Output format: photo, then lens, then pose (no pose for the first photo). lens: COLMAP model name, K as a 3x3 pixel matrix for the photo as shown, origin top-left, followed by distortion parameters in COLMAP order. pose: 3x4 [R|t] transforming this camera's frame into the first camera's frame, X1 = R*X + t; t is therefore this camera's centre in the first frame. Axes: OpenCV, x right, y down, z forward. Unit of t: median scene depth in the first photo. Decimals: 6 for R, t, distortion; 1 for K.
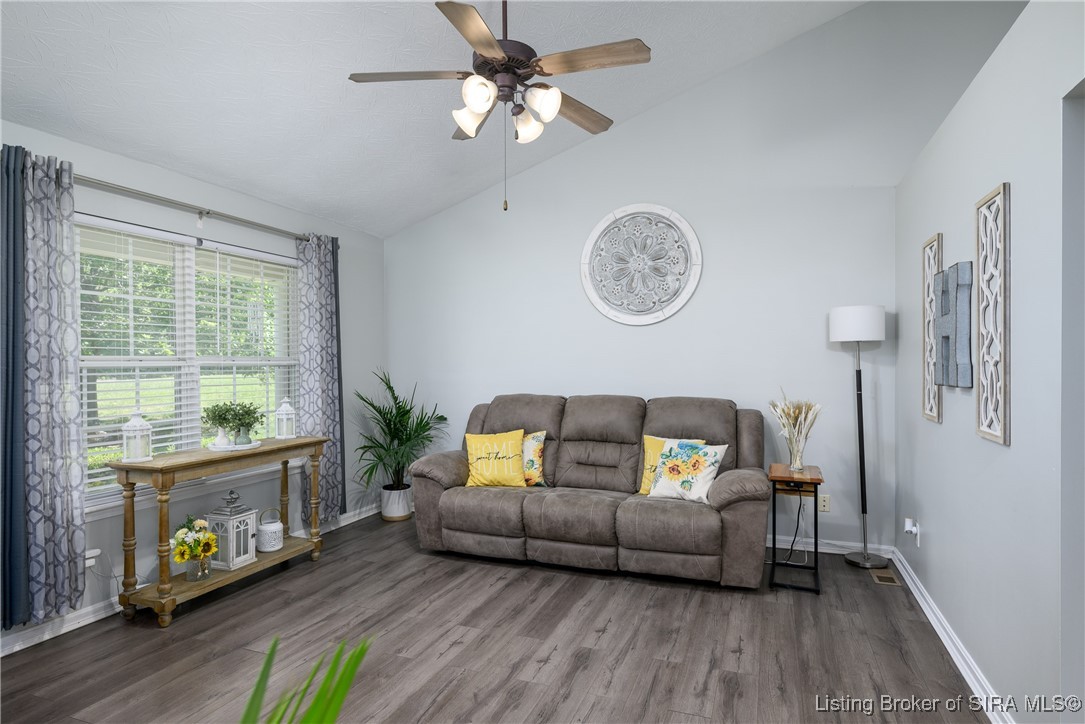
lens RADIAL K [[595.3, 0, 542.5], [0, 595.3, 362.0], [0, 0, 1]] dist [0.001145, -0.000041]
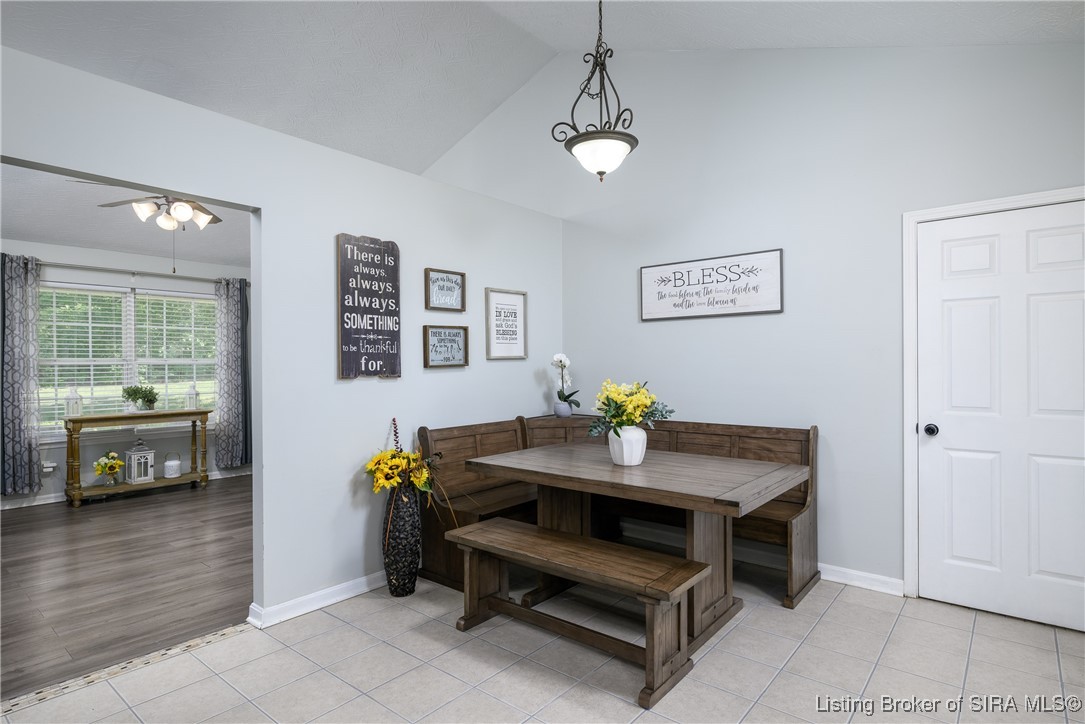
lens RADIAL K [[569.4, 0, 542.5], [0, 569.4, 362.0], [0, 0, 1]] dist [0.000403, 0.000251]
pose [[0.947975, 0.001569, -0.318340, 1.195676], [-0.002026, 0.999997, -0.001106, 0.000027], [0.318337, 0.001693, 0.947976, -0.184298]]
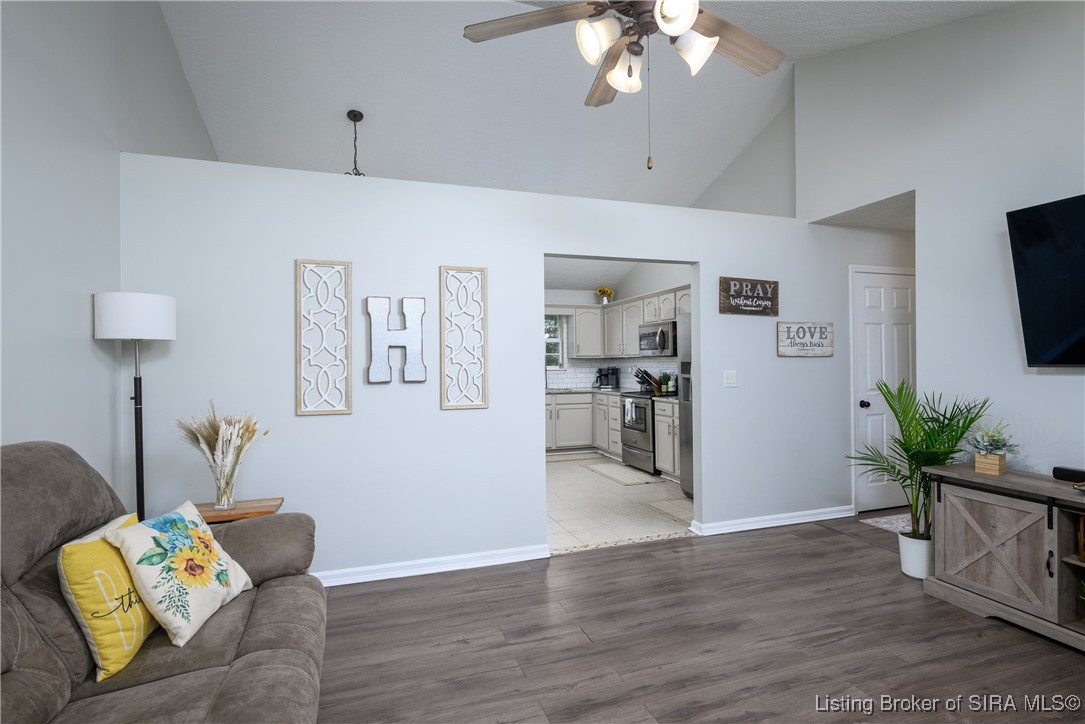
lens RADIAL K [[539.8, 0, 542.5], [0, 539.8, 362.0], [0, 0, 1]] dist [0.000423, 0.000010]
pose [[-0.640988, 0.013987, 0.767424, -0.423464], [0.010731, 0.999900, -0.009262, 0.005027], [-0.767476, 0.002298, -0.641073, 1.284566]]
